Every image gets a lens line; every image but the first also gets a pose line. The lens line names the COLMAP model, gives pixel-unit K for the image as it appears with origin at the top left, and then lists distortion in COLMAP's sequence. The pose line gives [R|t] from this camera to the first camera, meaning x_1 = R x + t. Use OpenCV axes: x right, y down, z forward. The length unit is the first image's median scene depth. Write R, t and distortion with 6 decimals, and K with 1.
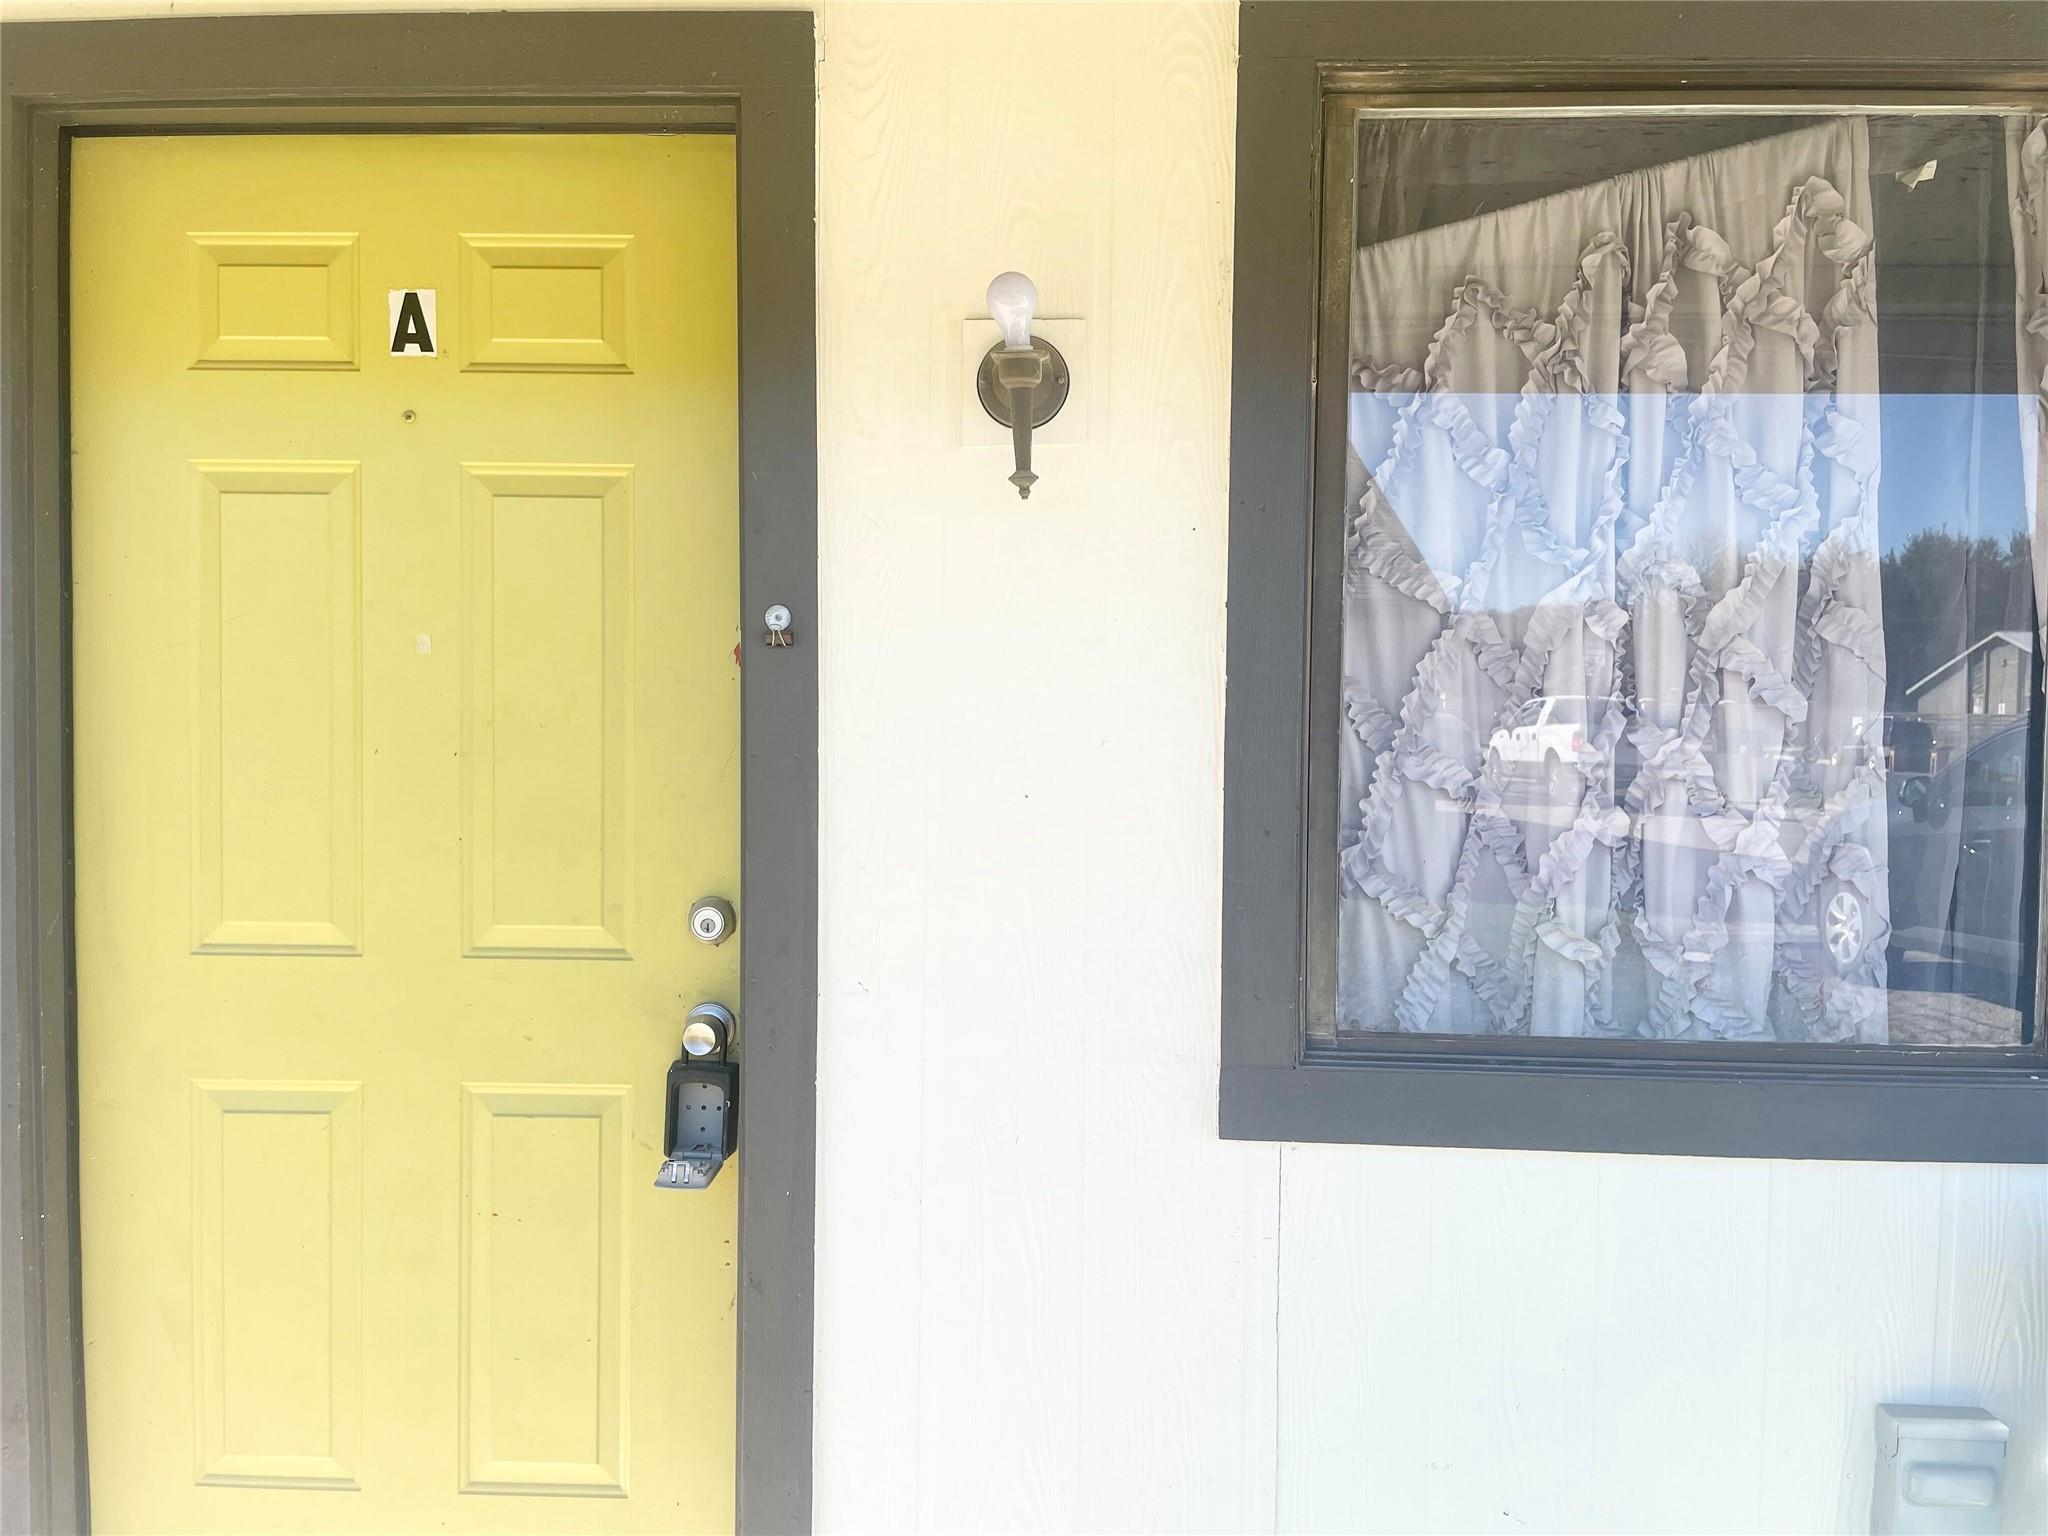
lens RADIAL K [[1562.2, 0, 1022.4], [0, 1562.2, 755.5], [0, 0, 1]] dist [0.051605, 0.001766]
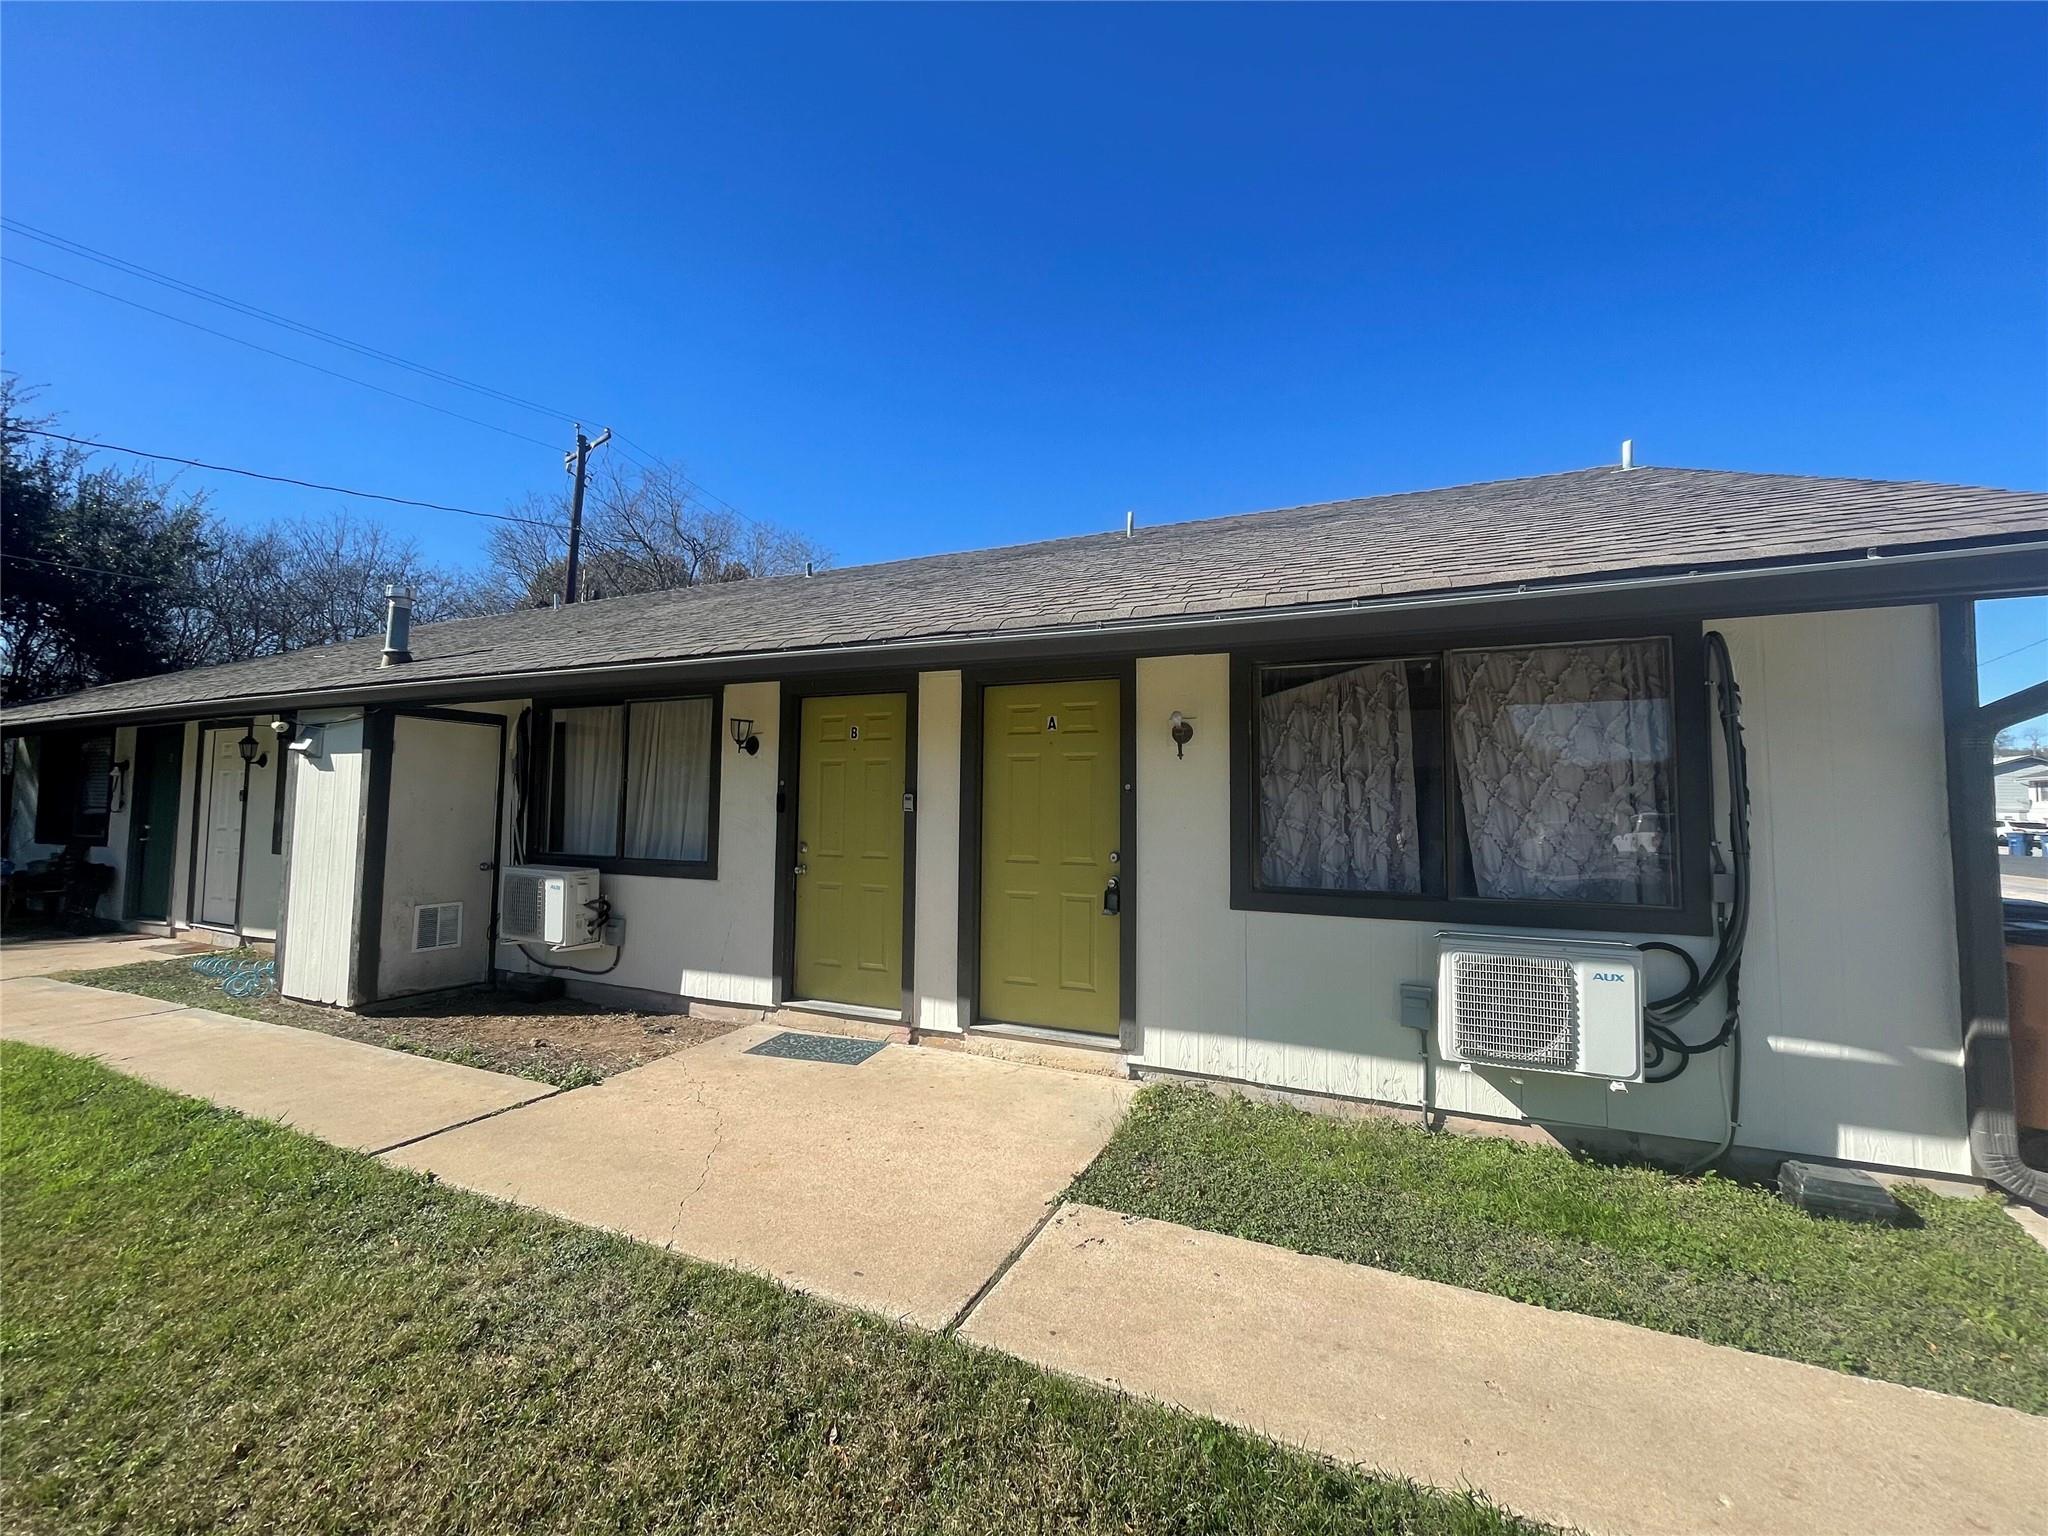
lens RADIAL K [[823.9, 0, 1021.8], [0, 823.9, 762.3], [0, 0, 1]] dist [0.000414, 0.000005]
pose [[0.926433, -0.020450, -0.375904, 0.418834], [-0.015416, 0.995625, -0.092156, 0.059784], [0.376144, 0.091171, 0.922065, -1.200962]]
